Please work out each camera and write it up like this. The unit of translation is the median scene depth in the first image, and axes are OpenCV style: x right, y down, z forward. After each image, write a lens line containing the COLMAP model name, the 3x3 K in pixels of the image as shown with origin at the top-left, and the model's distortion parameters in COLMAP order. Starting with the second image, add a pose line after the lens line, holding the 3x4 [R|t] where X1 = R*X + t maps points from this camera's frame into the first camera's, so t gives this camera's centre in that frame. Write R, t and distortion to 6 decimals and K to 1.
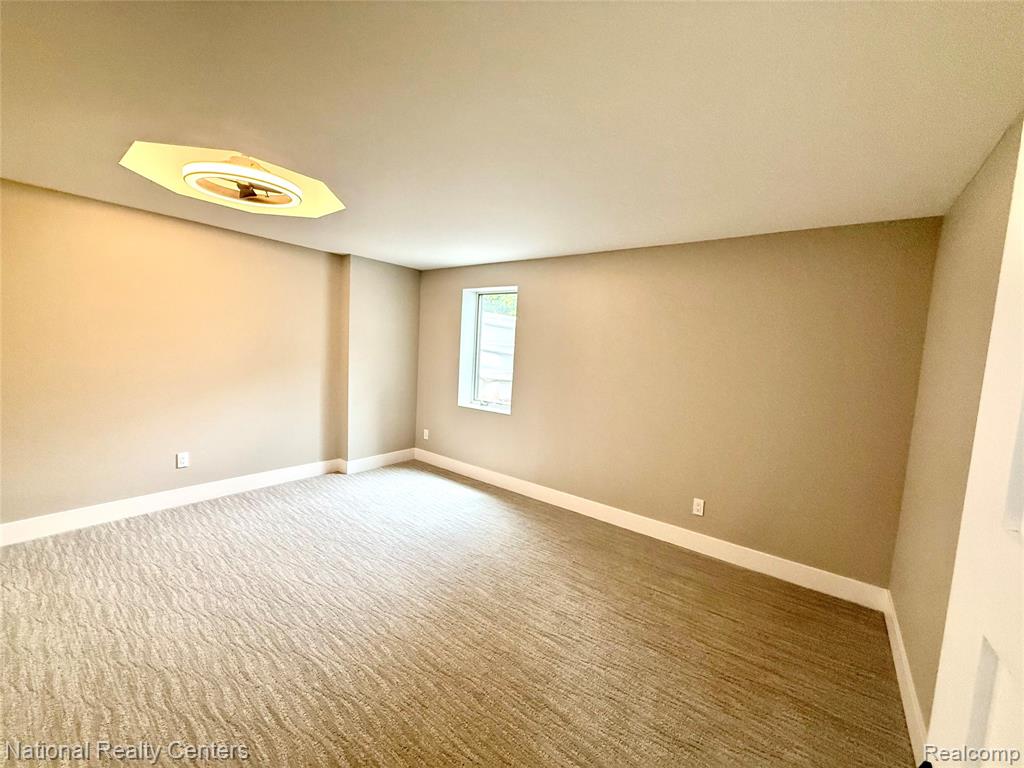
lens RADIAL K [[407.9, 0, 509.9], [0, 407.9, 382.1], [0, 0, 1]] dist [-0.001014, -0.000011]
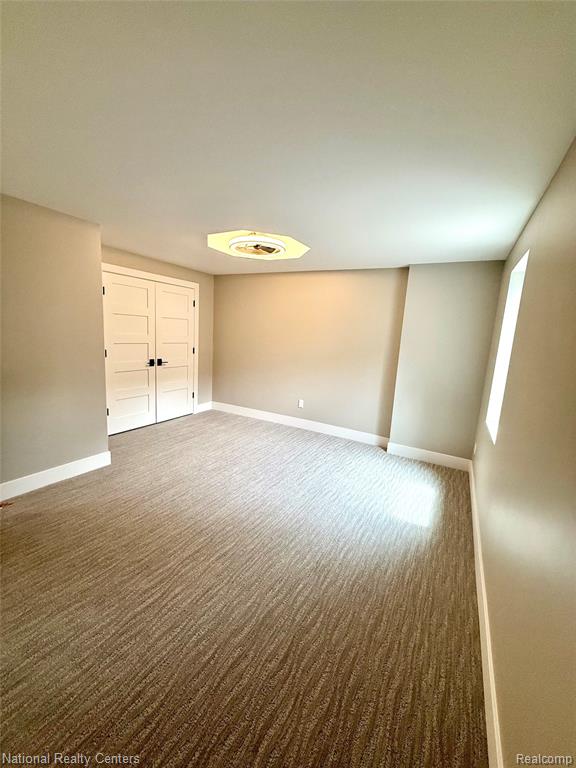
lens RADIAL K [[305.9, 0, 288.3], [0, 305.9, 382.2], [0, 0, 1]] dist [-0.001014, -0.000011]
pose [[0.150485, 0.118759, -0.981453, 0.470558], [-0.136719, 0.985719, 0.098312, -0.029604], [0.979113, 0.119389, 0.164572, 0.614510]]
